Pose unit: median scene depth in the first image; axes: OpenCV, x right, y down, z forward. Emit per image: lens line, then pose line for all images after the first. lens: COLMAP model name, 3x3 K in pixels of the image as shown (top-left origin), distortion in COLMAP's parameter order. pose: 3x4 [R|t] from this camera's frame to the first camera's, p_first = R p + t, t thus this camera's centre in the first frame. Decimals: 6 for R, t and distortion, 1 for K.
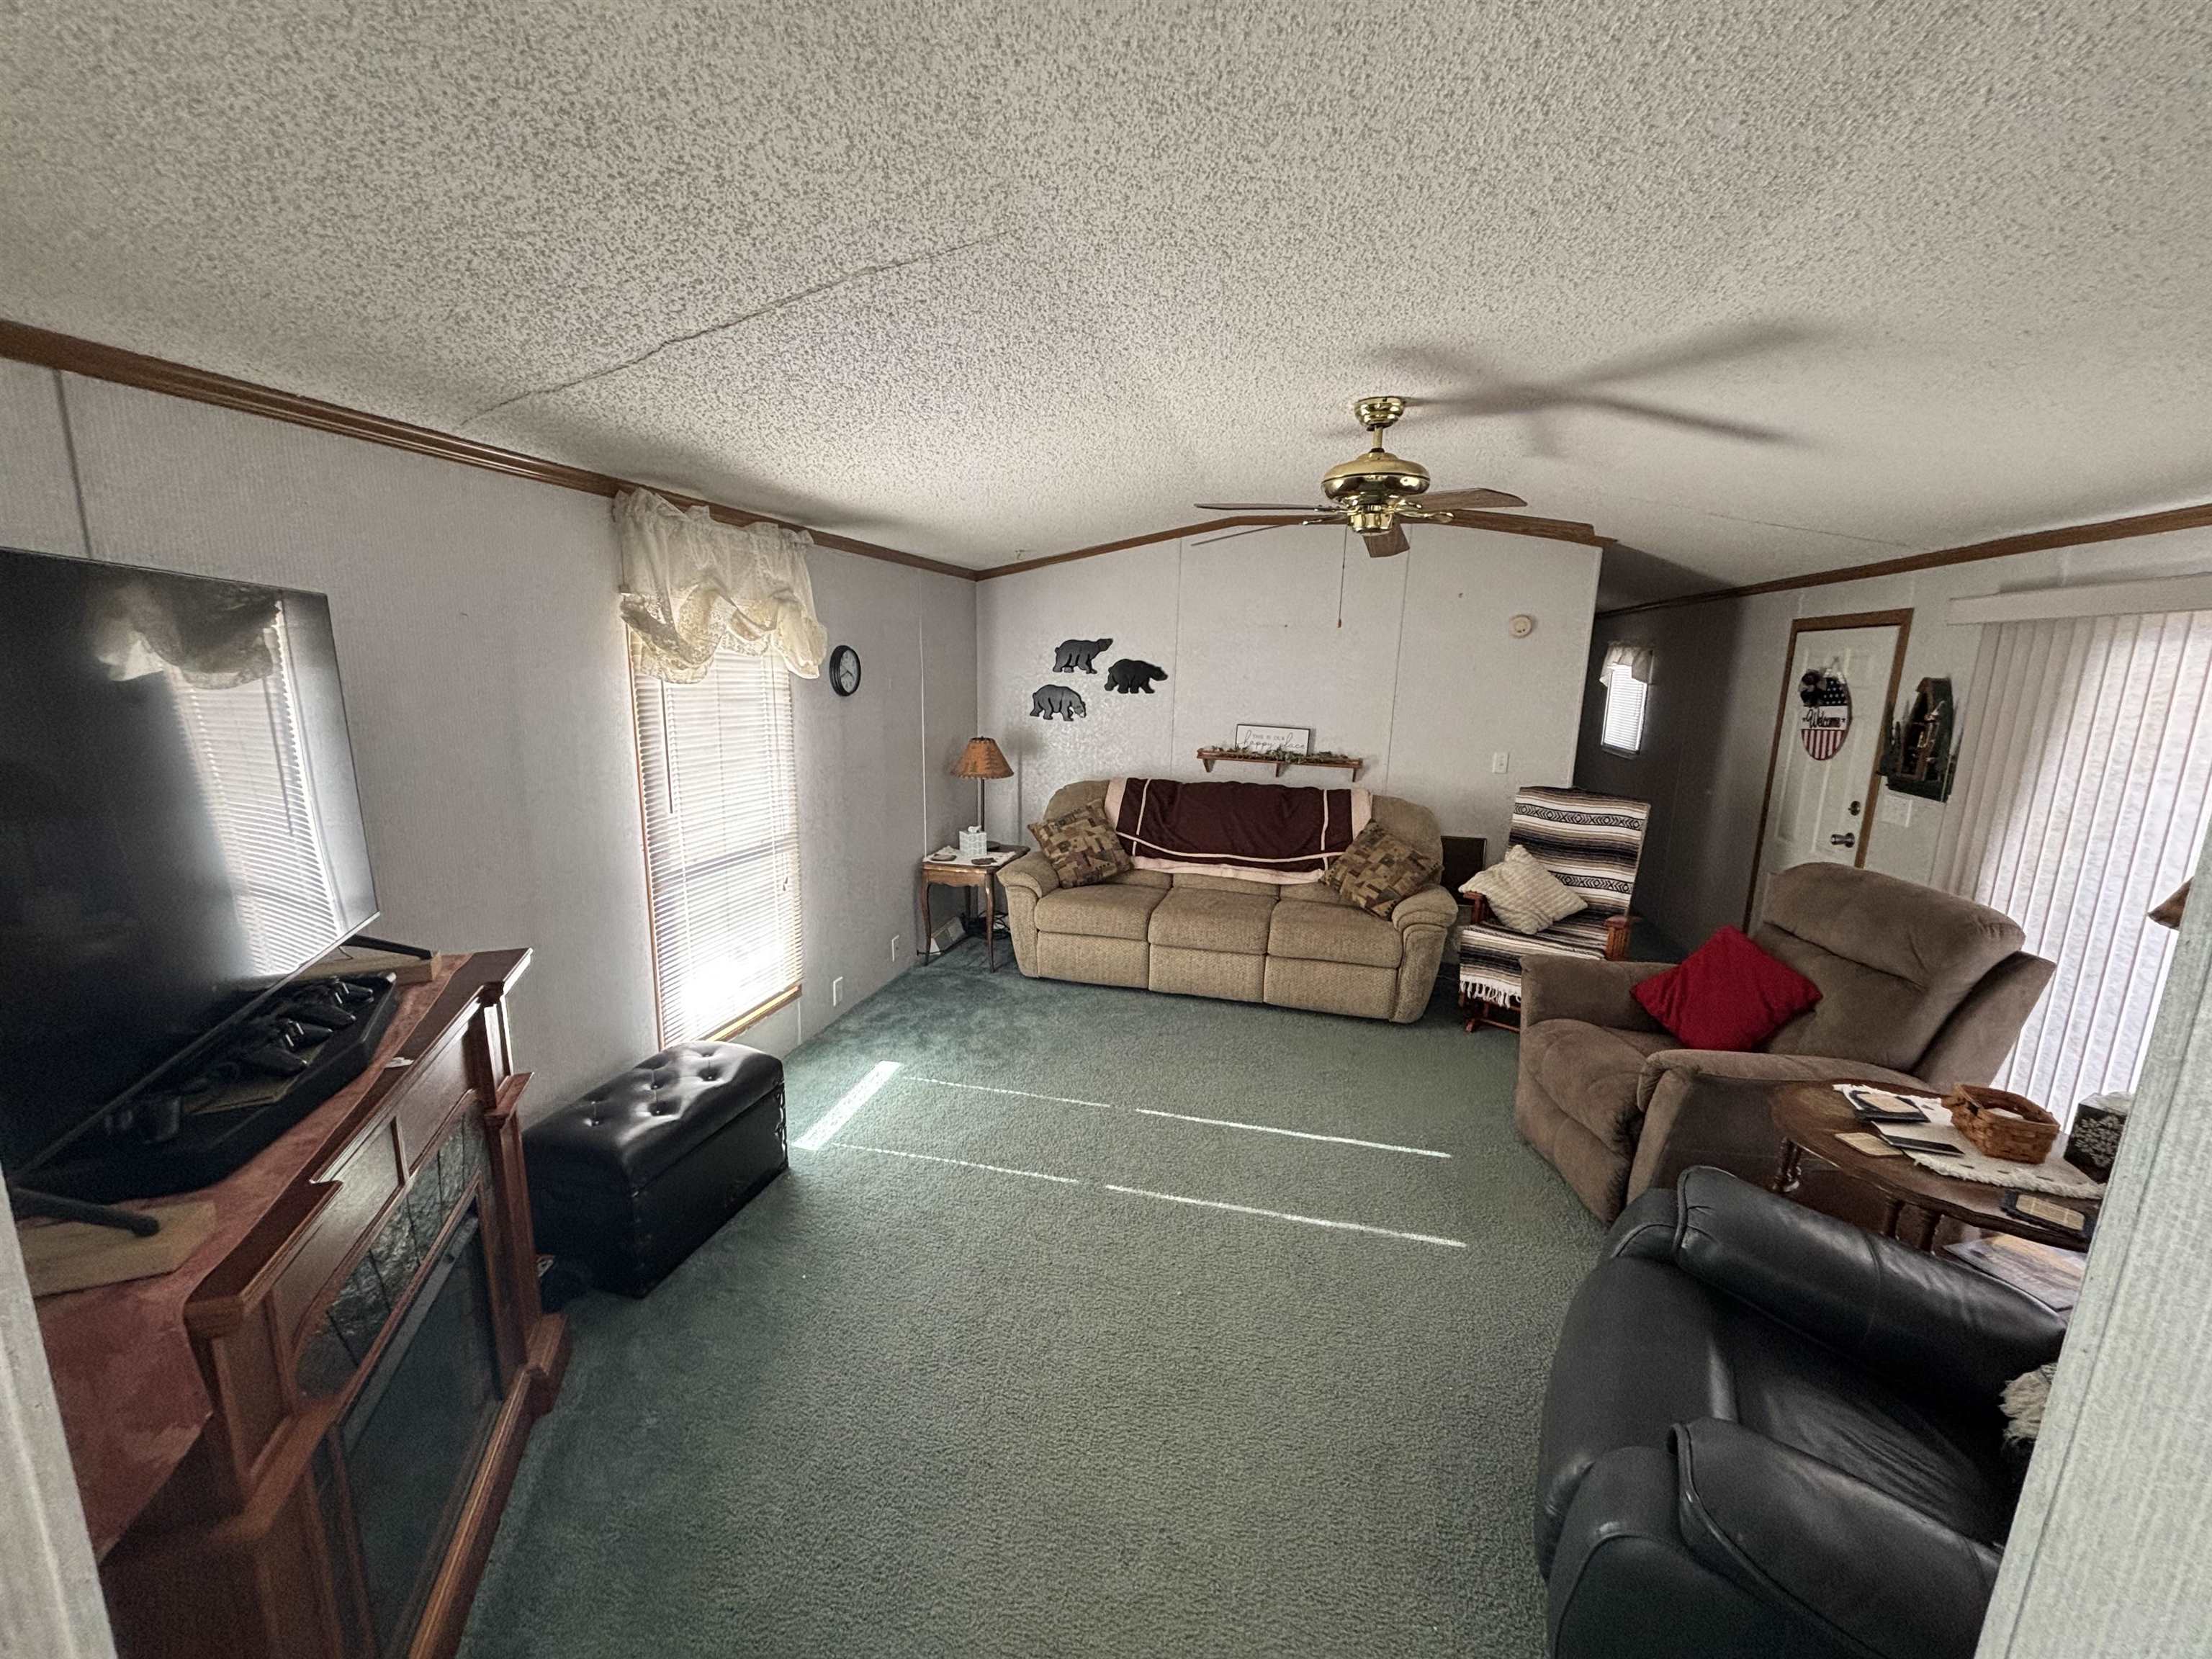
lens RADIAL K [[874.3, 0, 1109.4], [0, 874.3, 819.6], [0, 0, 1]] dist [-0.000944, -0.000038]
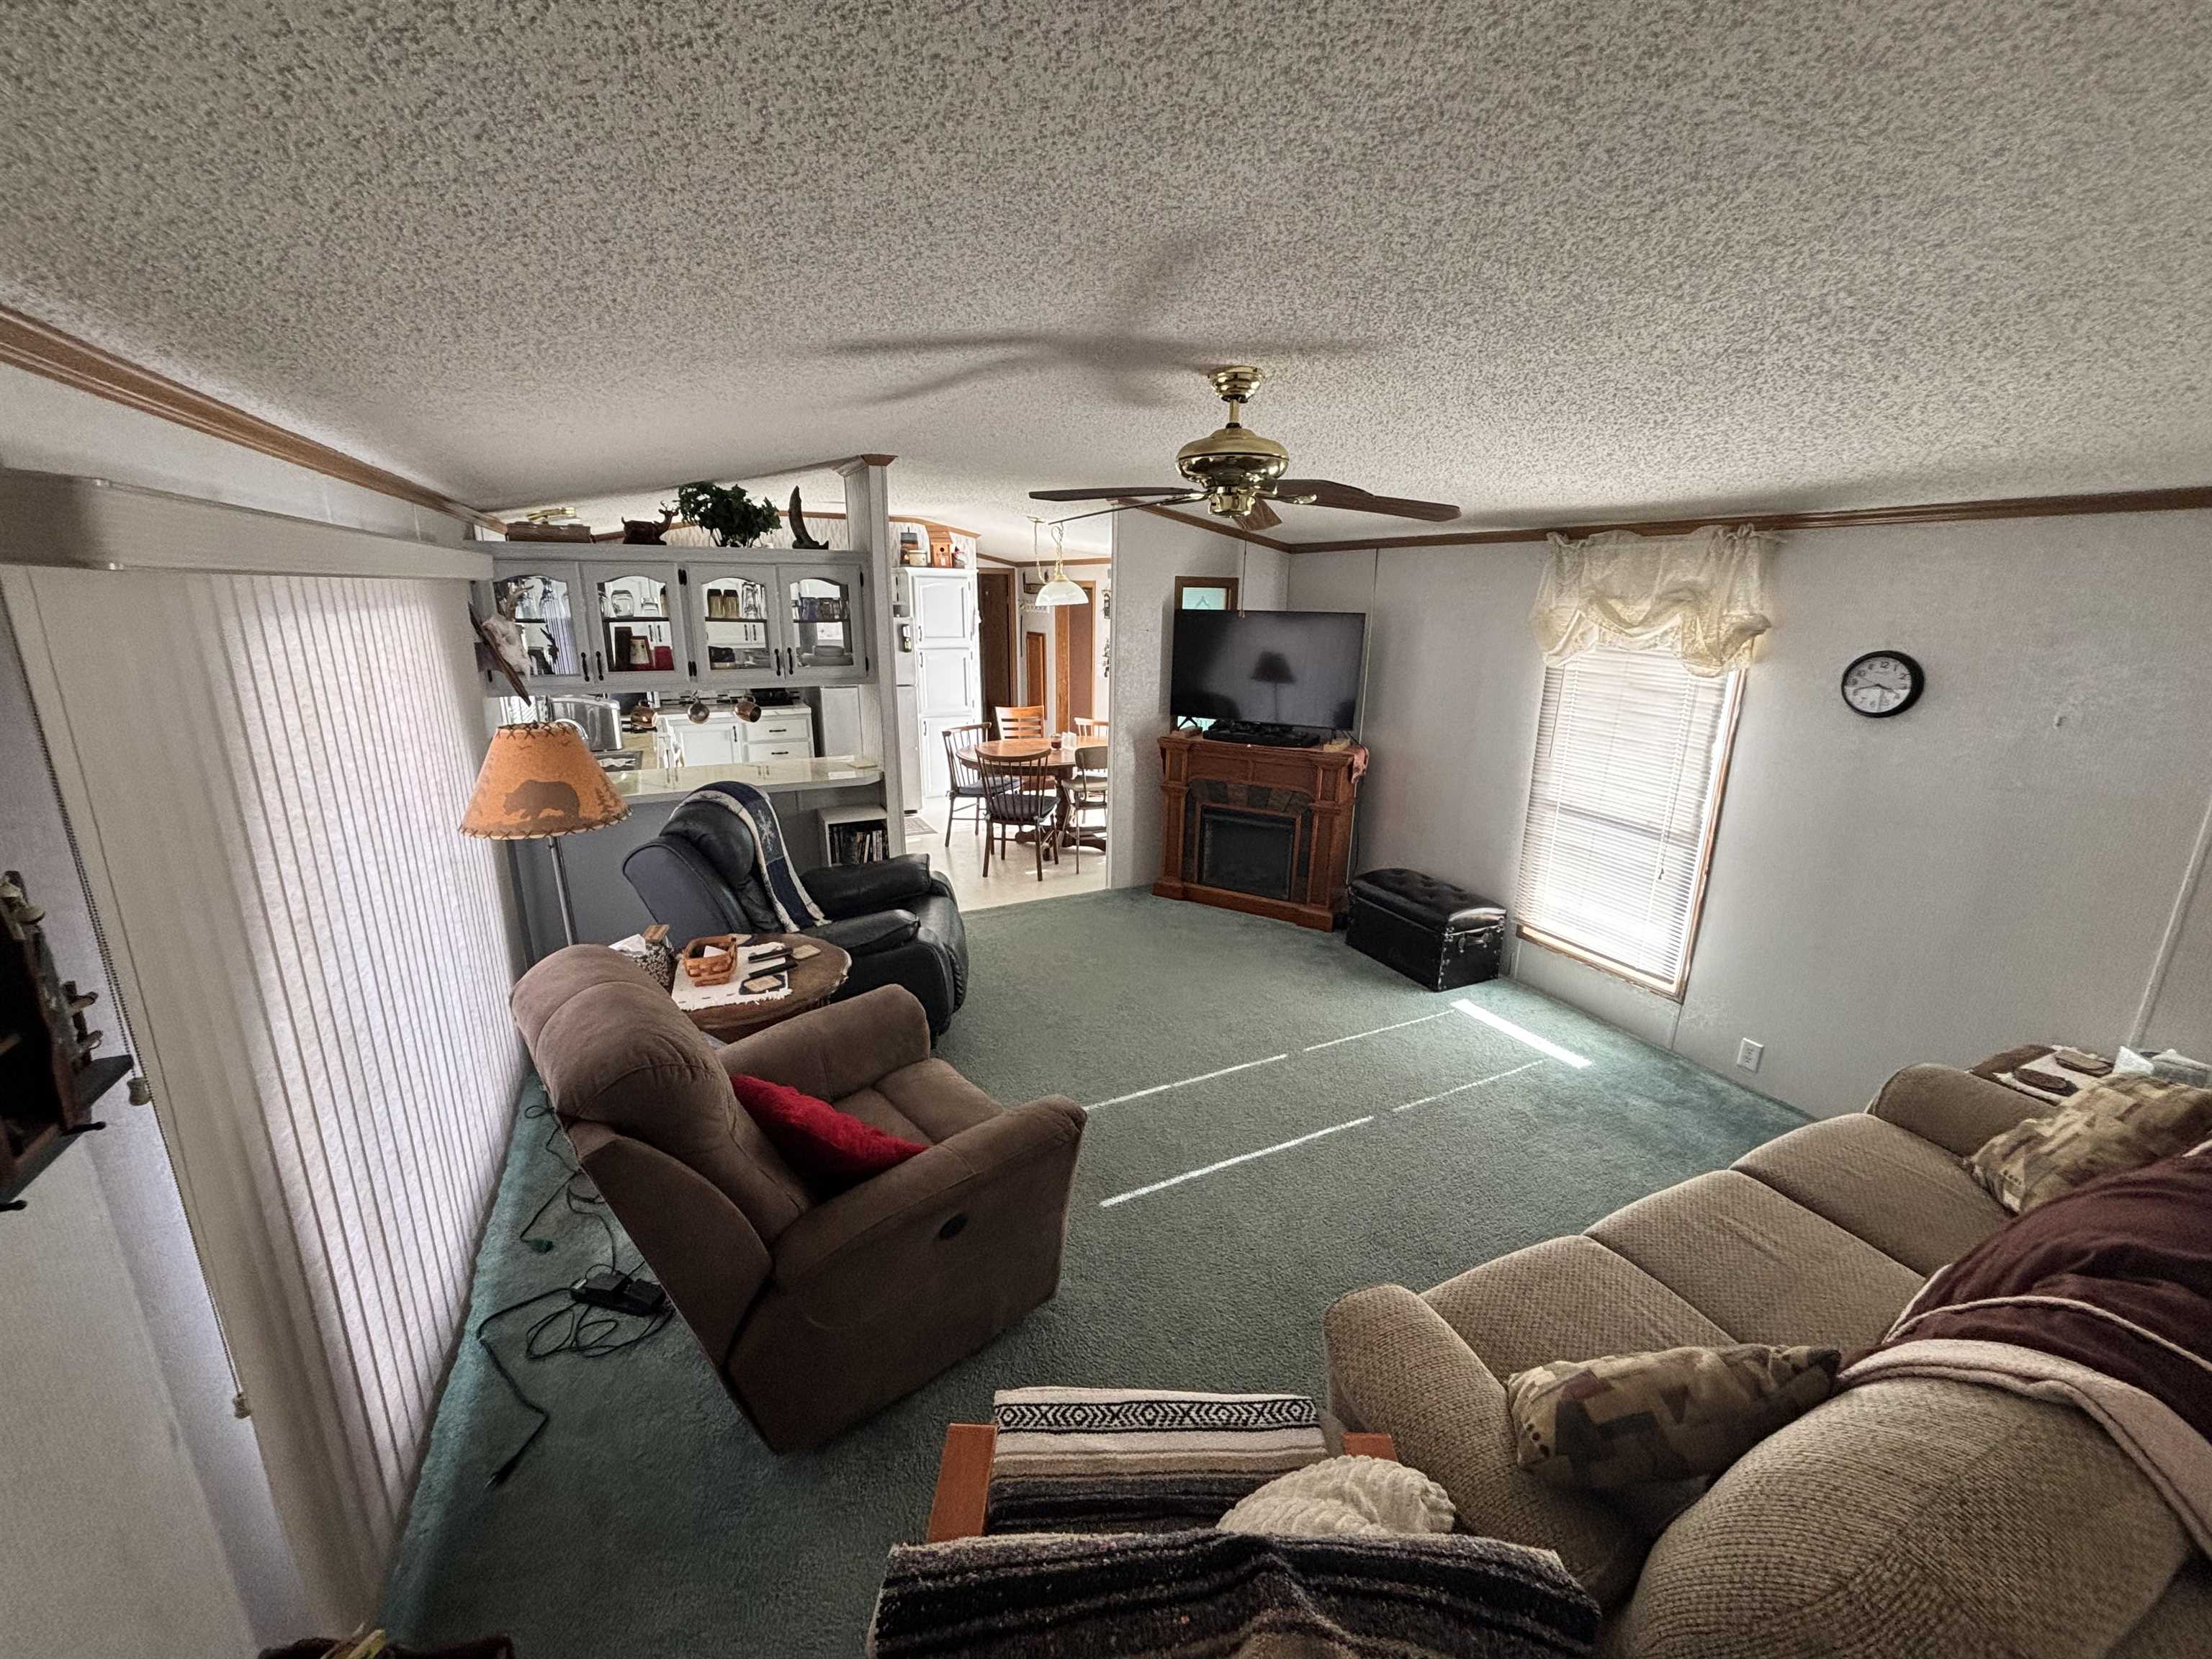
lens RADIAL K [[874.3, 0, 1109.4], [0, 874.3, 819.6], [0, 0, 1]] dist [-0.000944, -0.000038]
pose [[-0.779648, 0.120881, -0.614441, 0.685181], [-0.147213, 0.918316, 0.367457, -0.240796], [0.608669, 0.376941, -0.698167, 1.158015]]
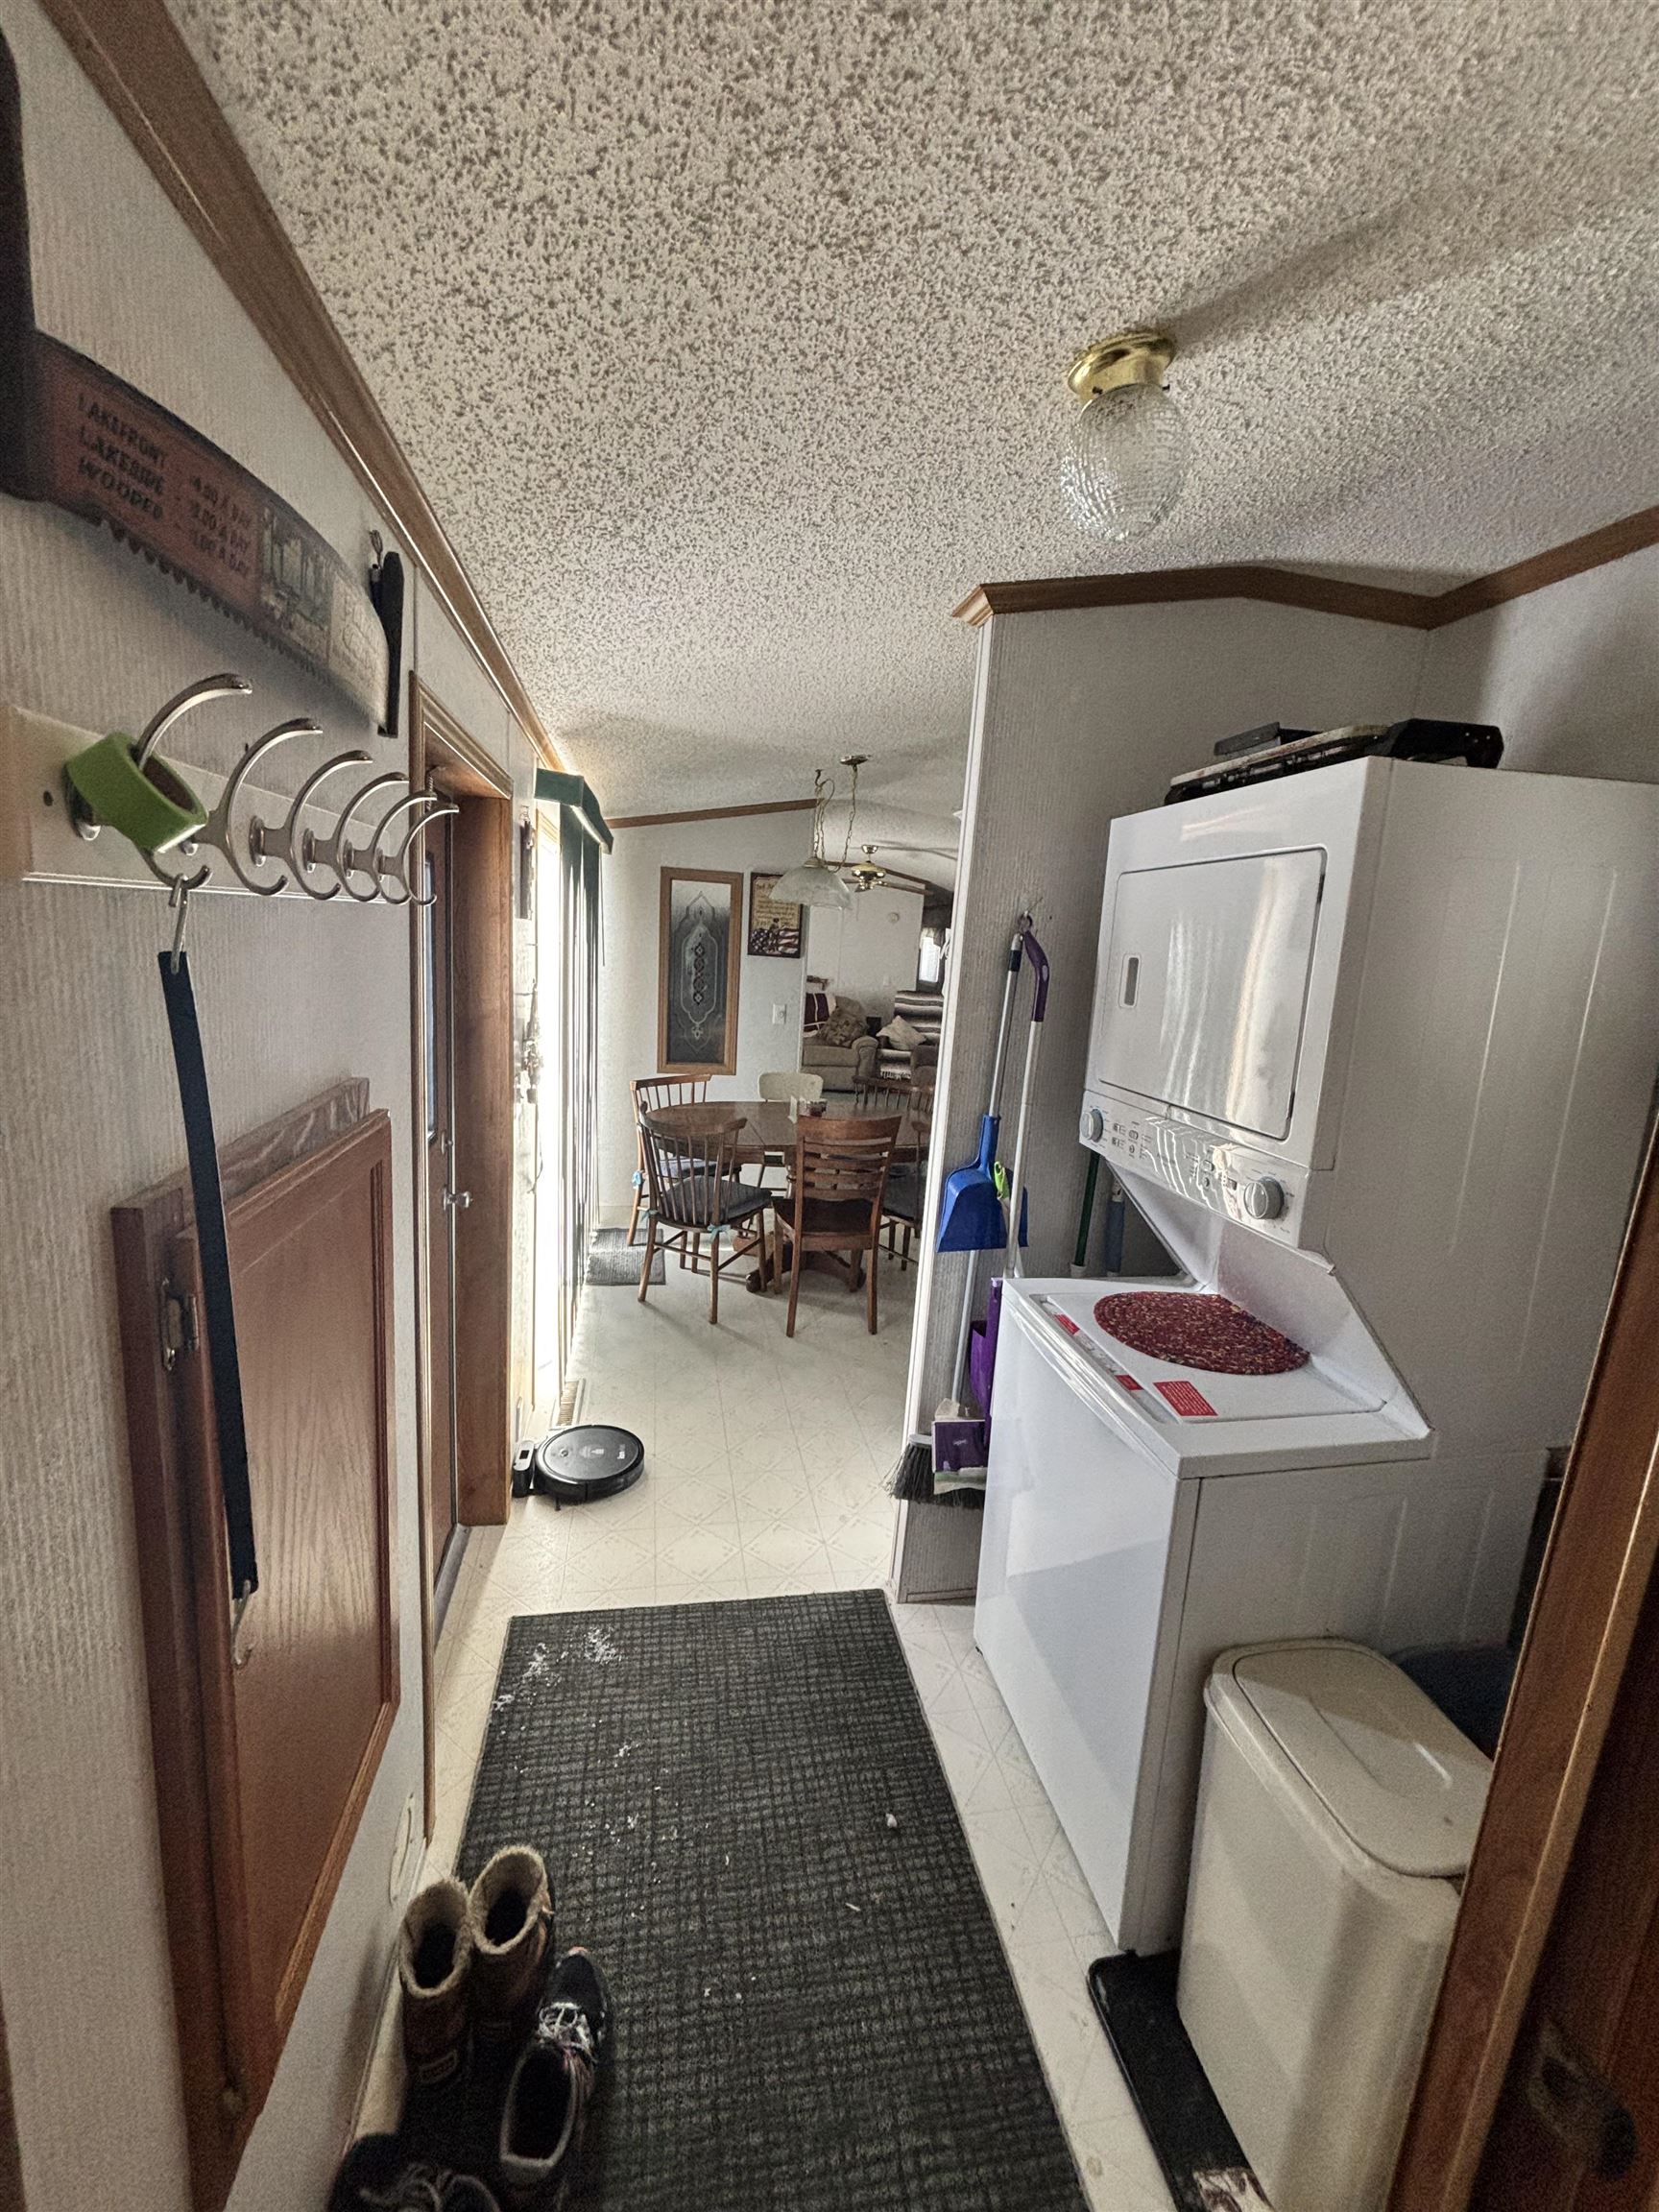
lens RADIAL K [[874.3, 0, 828.5], [0, 874.3, 1108.7], [0, 0, 1]] dist [-0.000944, -0.000038]
pose [[0.904108, -0.050944, 0.424256, -0.717210], [0.040340, 0.998609, 0.033946, 0.198667], [-0.425395, -0.013576, 0.904906, -1.046491]]
